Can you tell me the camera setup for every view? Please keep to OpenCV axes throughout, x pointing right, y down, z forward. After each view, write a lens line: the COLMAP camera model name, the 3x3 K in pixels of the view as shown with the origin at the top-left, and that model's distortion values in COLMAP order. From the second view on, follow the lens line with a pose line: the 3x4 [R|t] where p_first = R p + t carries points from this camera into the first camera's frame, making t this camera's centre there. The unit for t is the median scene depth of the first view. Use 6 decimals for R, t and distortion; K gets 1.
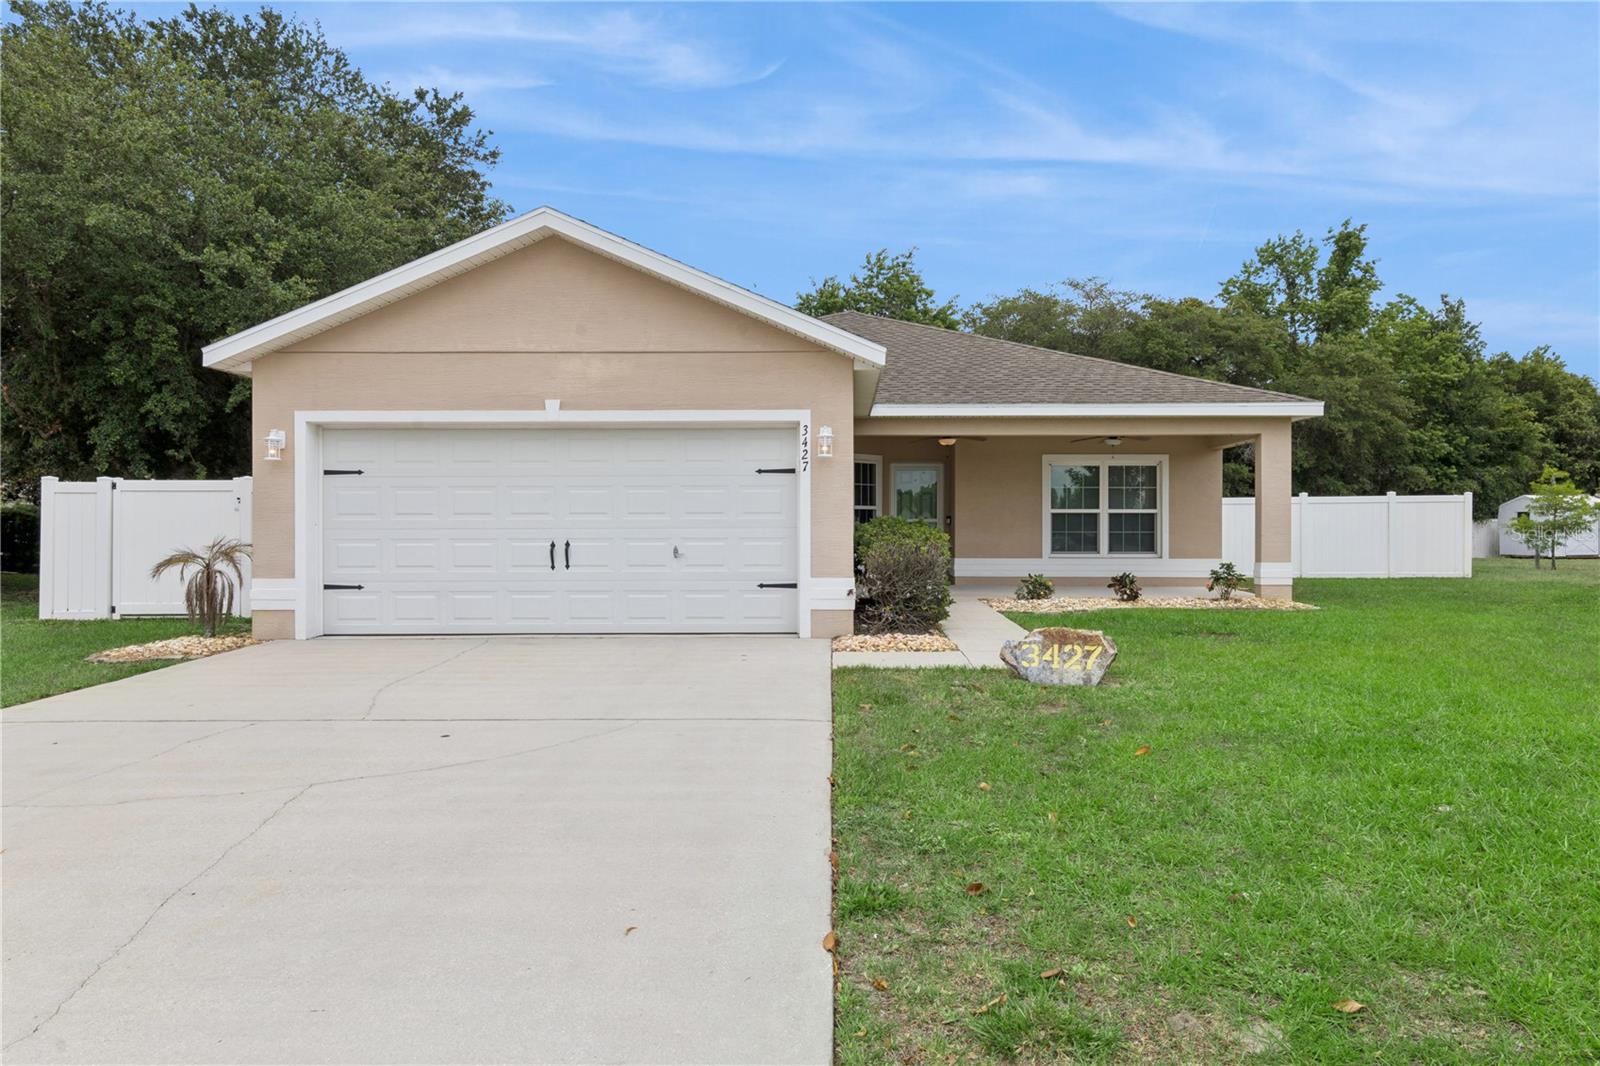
lens RADIAL K [[1029.8, 0, 801.7], [0, 1029.8, 533.0], [0, 0, 1]] dist [0.029874, 0.002002]
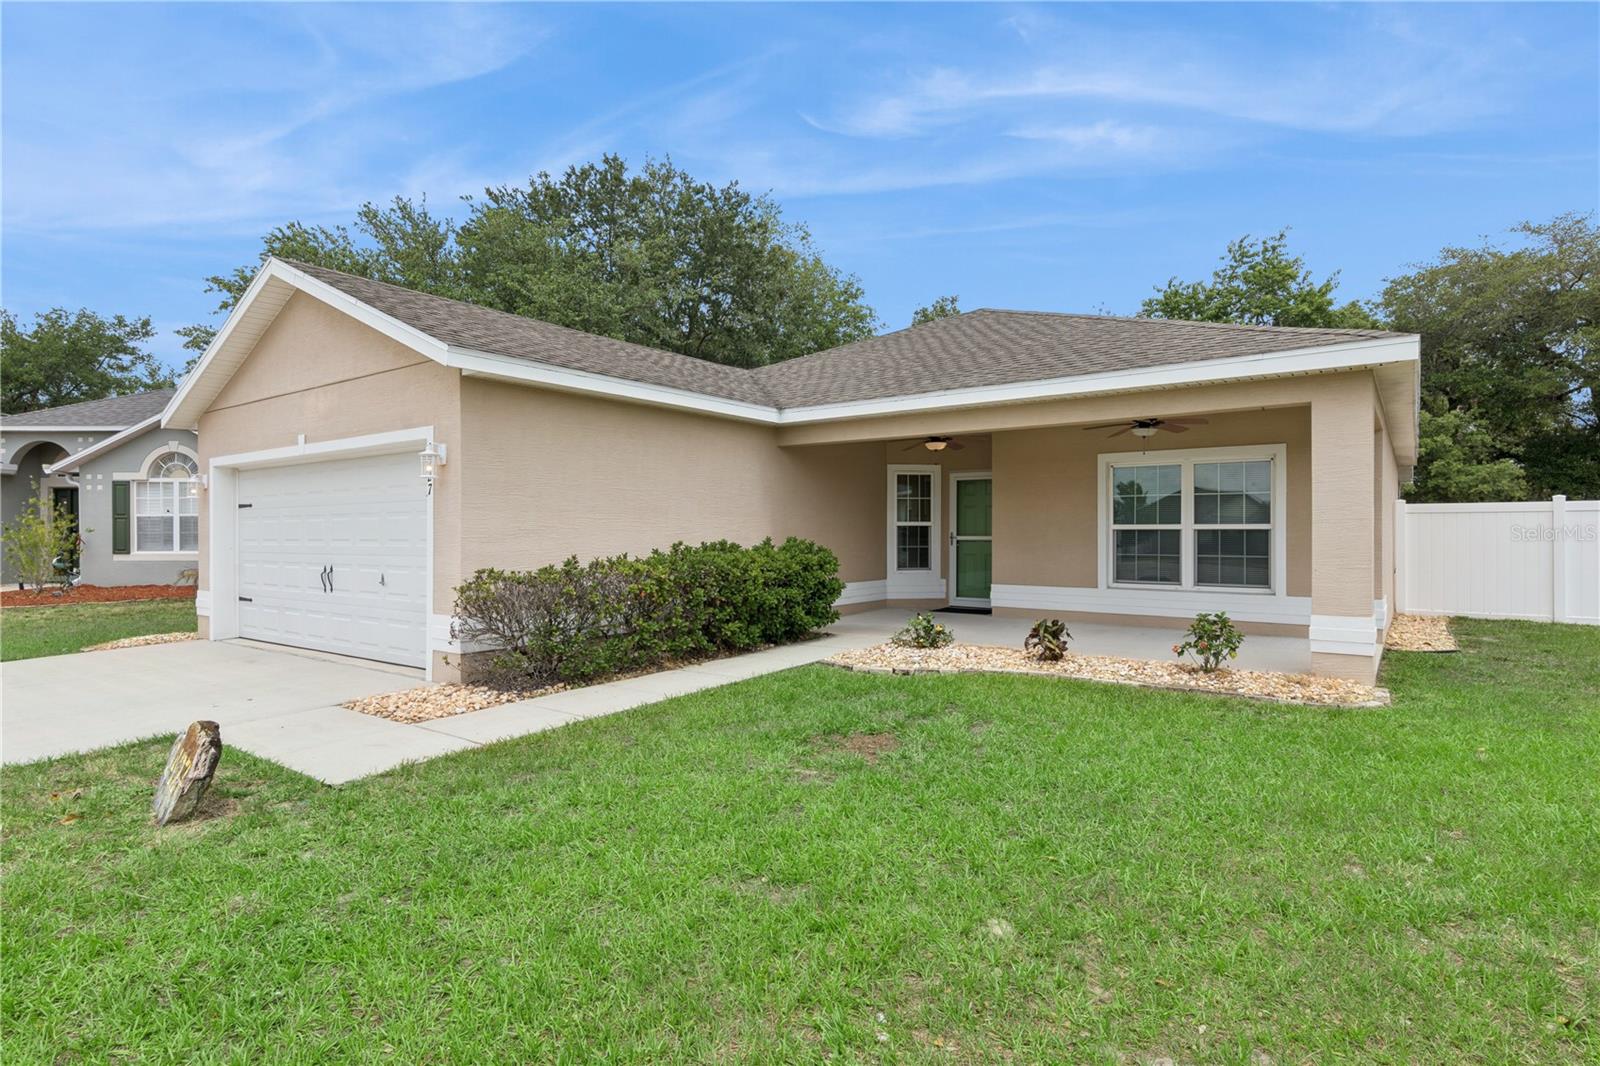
lens RADIAL K [[814.9, 0, 796.8], [0, 814.9, 529.8], [0, 0, 1]] dist [-0.001132, -0.000215]
pose [[0.801861, -0.001537, -0.597509, 0.414554], [-0.001520, 0.999988, -0.004613, -0.016197], [0.597509, 0.004607, 0.801849, 0.377006]]
